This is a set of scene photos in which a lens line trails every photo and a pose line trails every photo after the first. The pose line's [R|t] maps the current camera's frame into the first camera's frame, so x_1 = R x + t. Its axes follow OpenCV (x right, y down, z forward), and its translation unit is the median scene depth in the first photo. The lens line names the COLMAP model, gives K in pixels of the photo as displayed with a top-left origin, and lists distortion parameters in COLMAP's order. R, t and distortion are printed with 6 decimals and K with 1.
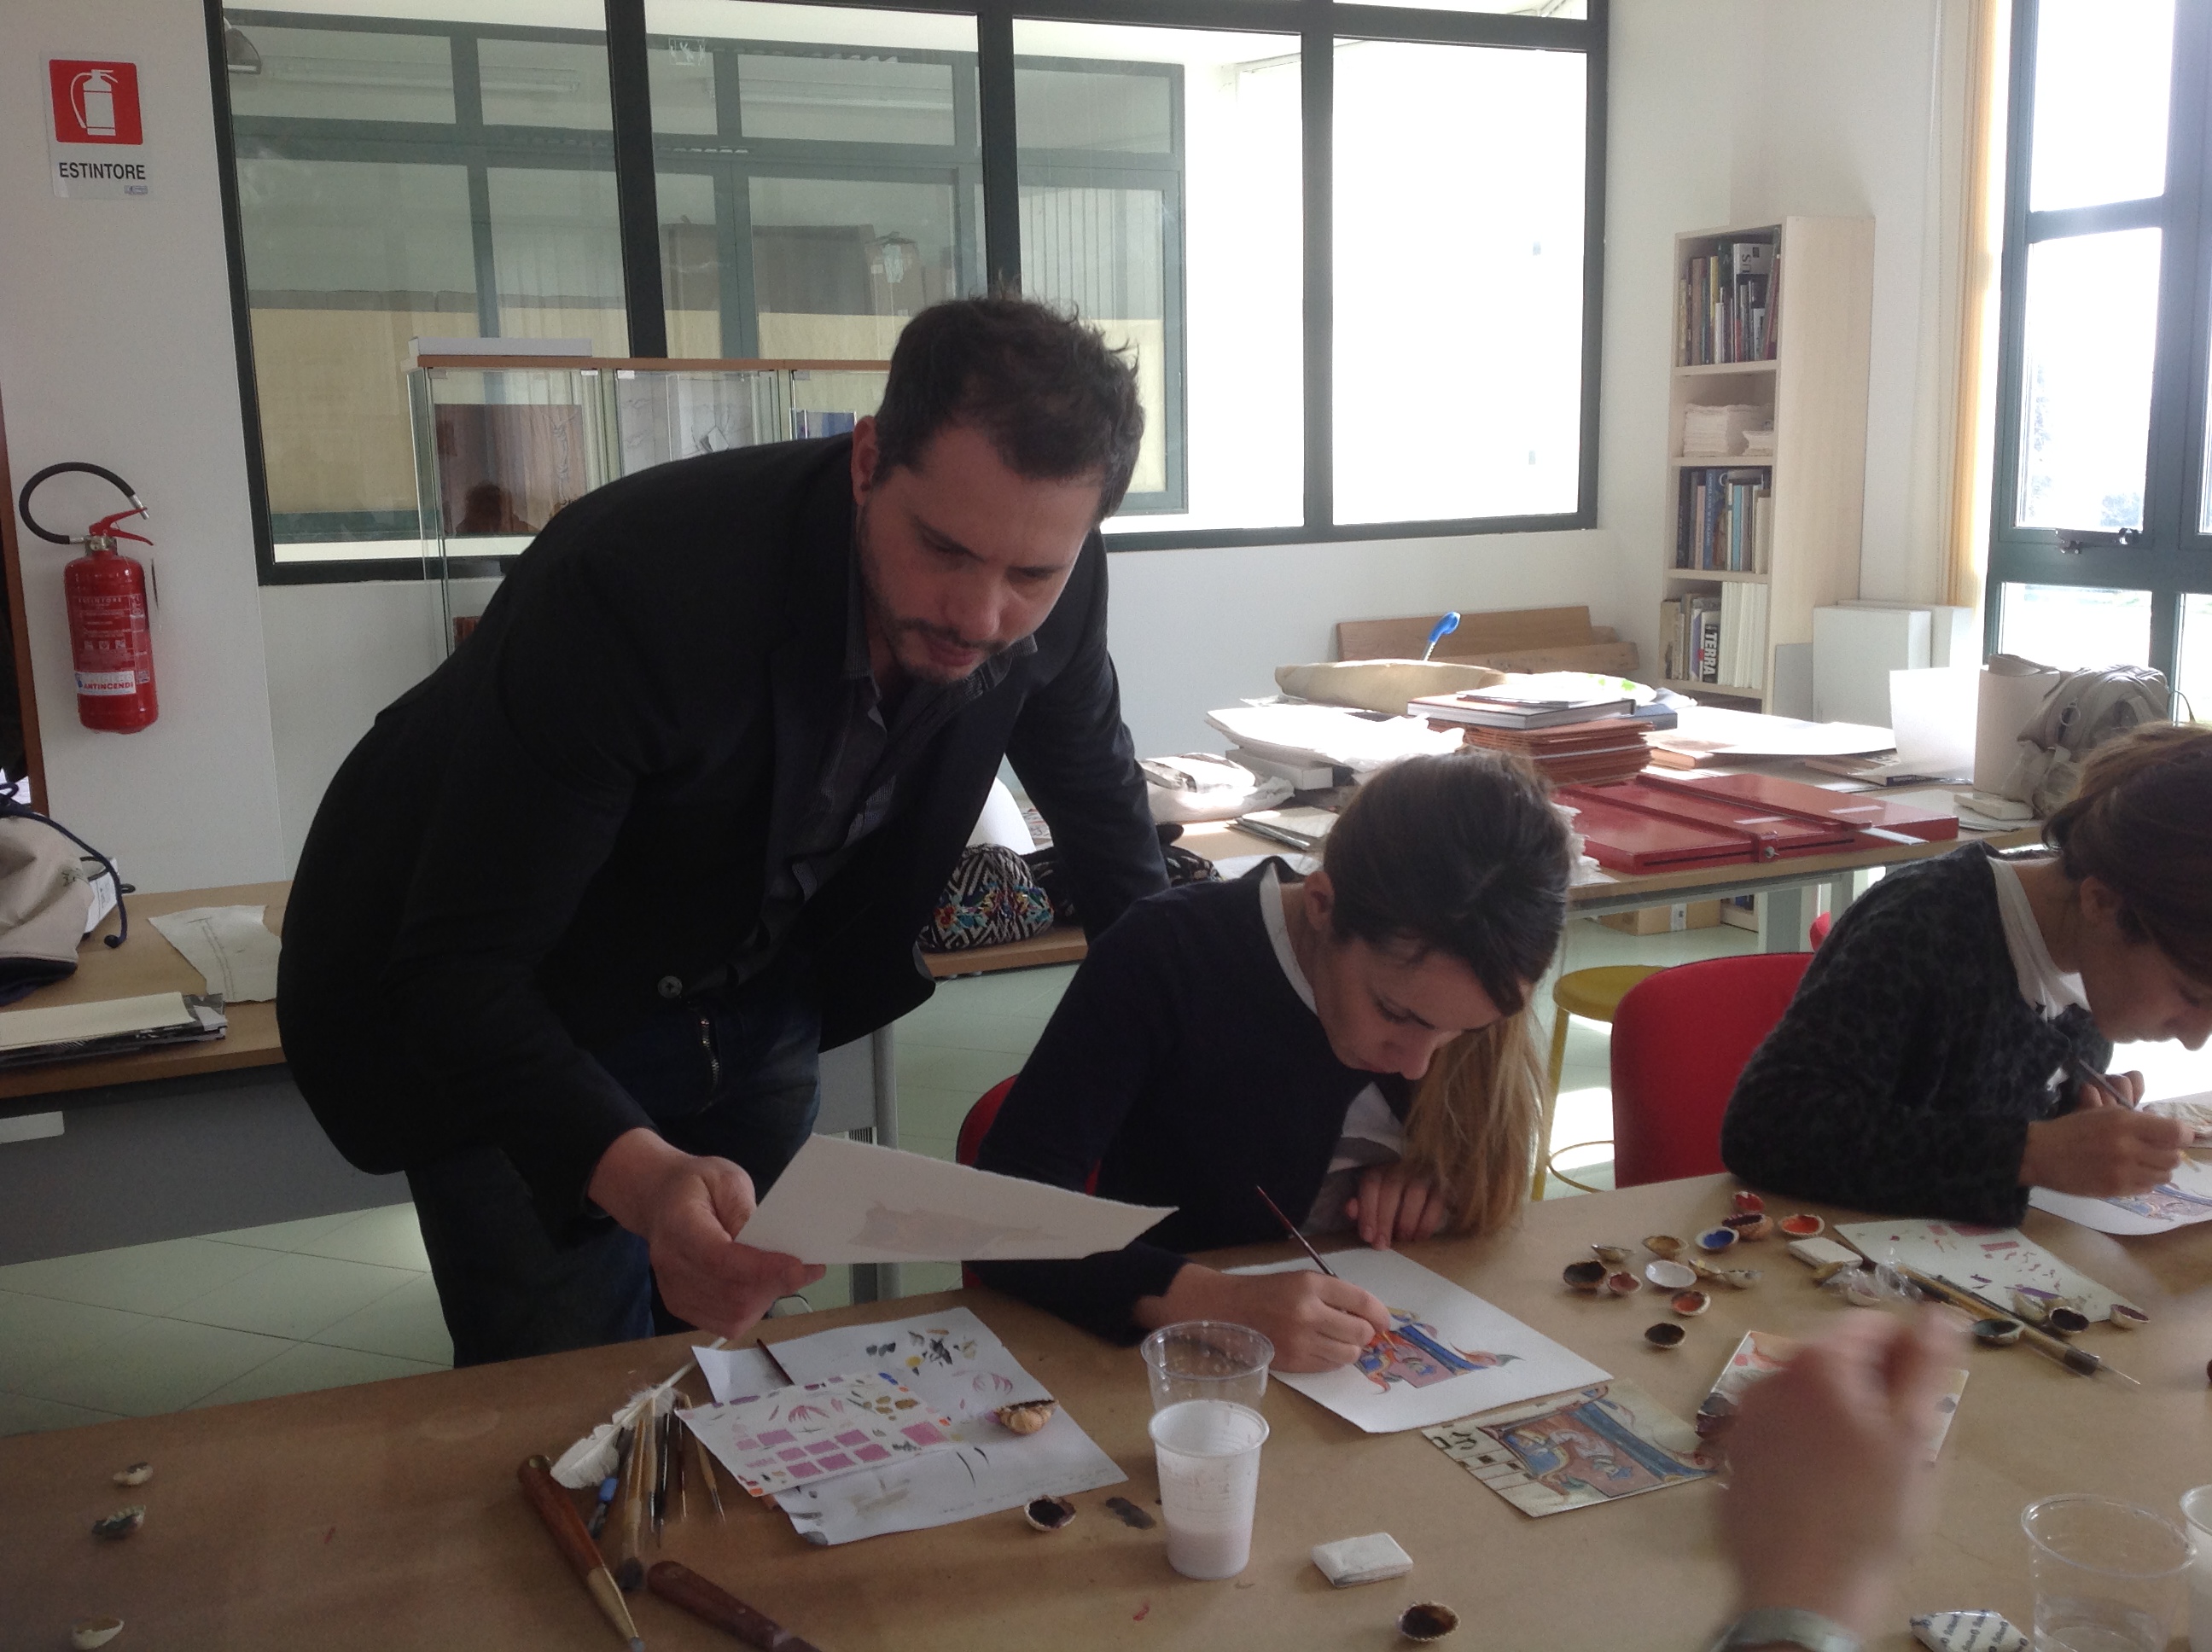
lens RADIAL K [[2154.8, 0, 1106.0], [0, 2154.8, 826.0], [0, 0, 1]] dist [0.157436, -0.384546]
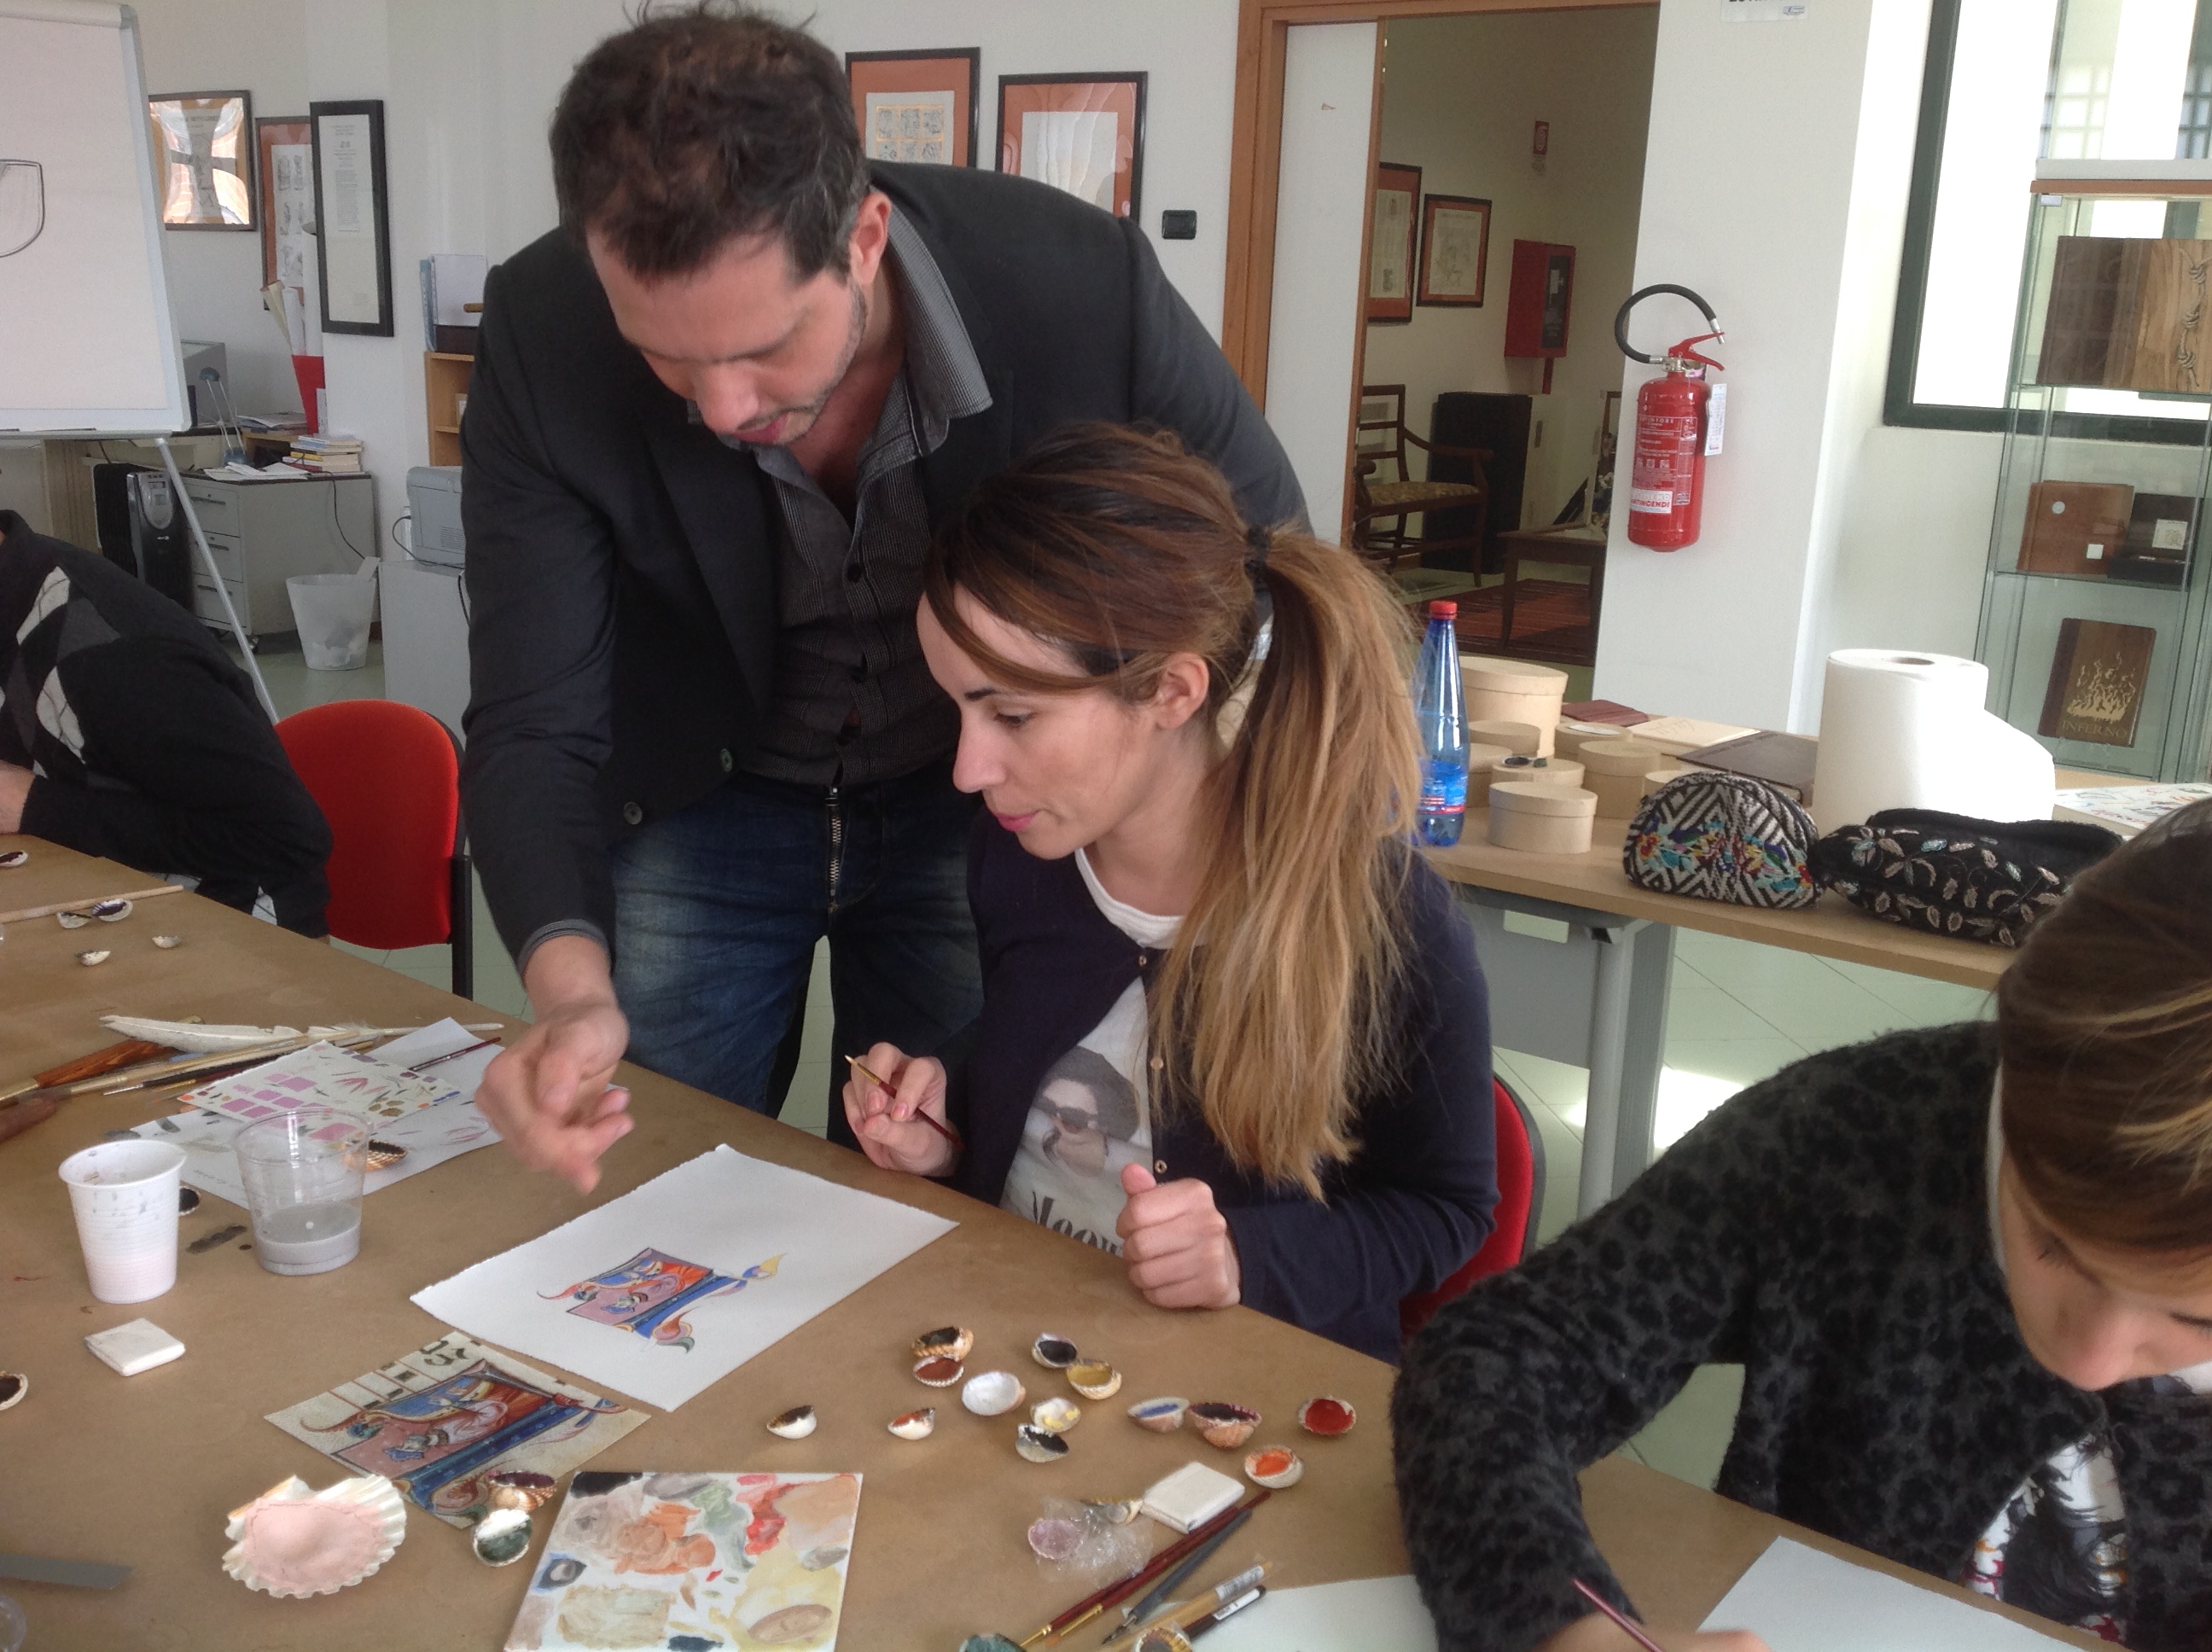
lens RADIAL K [[2154.8, 0, 1106.0], [0, 2154.8, 826.0], [0, 0, 1]] dist [0.157436, -0.384546]
pose [[0.488930, 0.244958, -0.837224, 0.509811], [-0.192262, 0.966422, 0.170480, -0.066105], [0.850872, 0.077614, 0.519609, 0.390946]]
